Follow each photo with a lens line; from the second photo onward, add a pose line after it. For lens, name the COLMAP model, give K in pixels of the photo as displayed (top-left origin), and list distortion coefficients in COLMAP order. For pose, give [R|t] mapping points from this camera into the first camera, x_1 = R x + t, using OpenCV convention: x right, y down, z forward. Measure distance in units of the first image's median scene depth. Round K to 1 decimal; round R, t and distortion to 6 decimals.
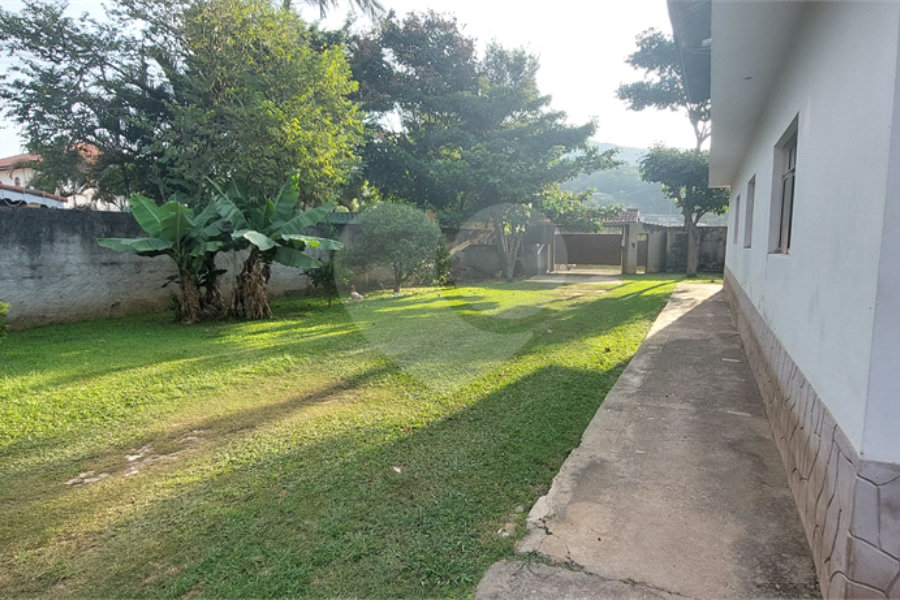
lens RADIAL K [[540.0, 0, 450.0], [0, 540.0, 300.0], [0, 0, 1]] dist [0.003158, -0.017259]
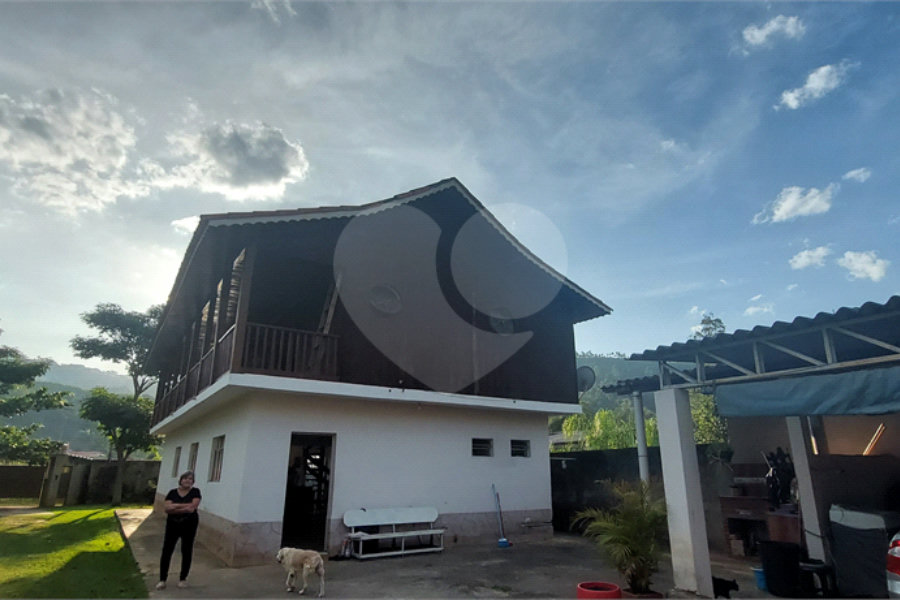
lens RADIAL K [[540.0, 0, 450.0], [0, 540.0, 300.0], [0, 0, 1]] dist [0.003158, -0.017259]
pose [[0.540038, 0.255944, 0.801780, -0.202752], [0.092288, 0.928888, -0.358679, 0.026788], [-0.836566, 0.267695, 0.478014, -0.267349]]
